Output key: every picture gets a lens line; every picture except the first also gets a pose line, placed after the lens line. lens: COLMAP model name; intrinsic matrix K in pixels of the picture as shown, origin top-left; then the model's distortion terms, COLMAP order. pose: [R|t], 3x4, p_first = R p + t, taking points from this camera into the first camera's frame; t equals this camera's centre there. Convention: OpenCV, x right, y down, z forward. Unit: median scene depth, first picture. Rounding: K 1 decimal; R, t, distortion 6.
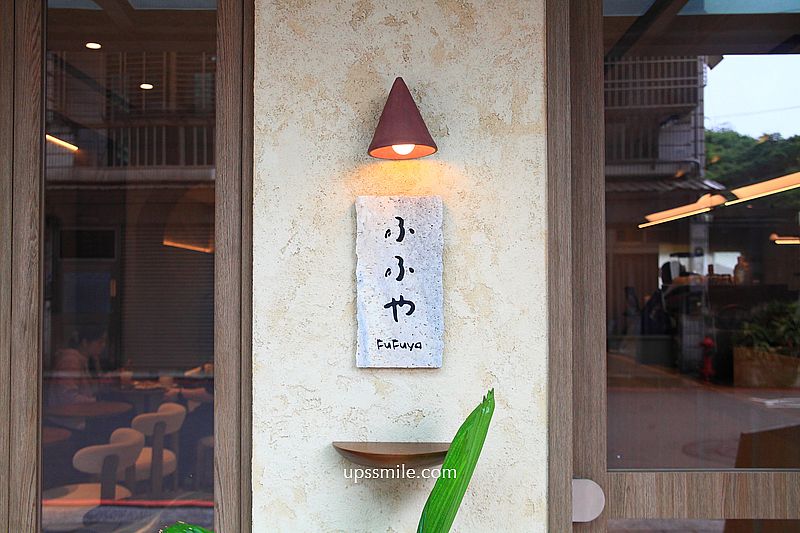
lens RADIAL K [[819.5, 0, 400.0], [0, 819.5, 266.5], [0, 0, 1]] dist [0.008527, -0.001108]
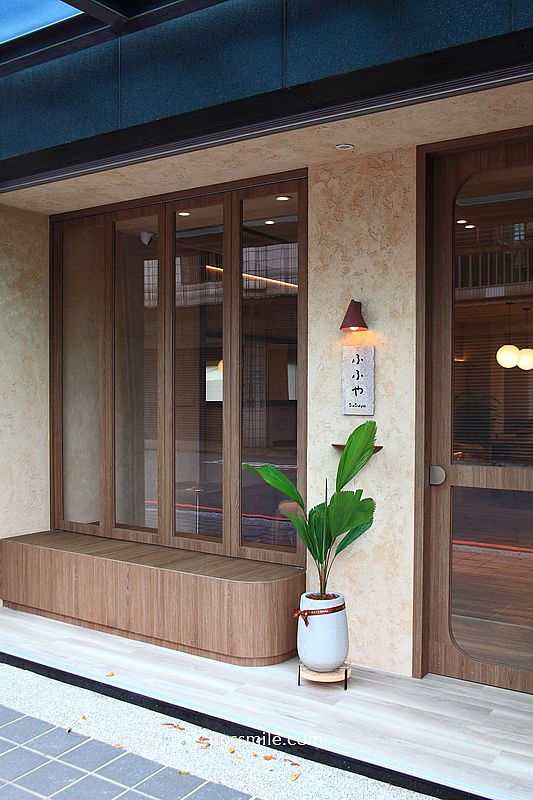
lens RADIAL K [[747.9, 0, 265.6], [0, 747.9, 383.1], [0, 0, 1]] dist [-0.053436, 0.010120]
pose [[0.846136, -0.004527, -0.532947, 0.961078], [0.012900, 0.999845, 0.011987, -0.003852], [0.532810, -0.017018, 0.846064, -1.053942]]
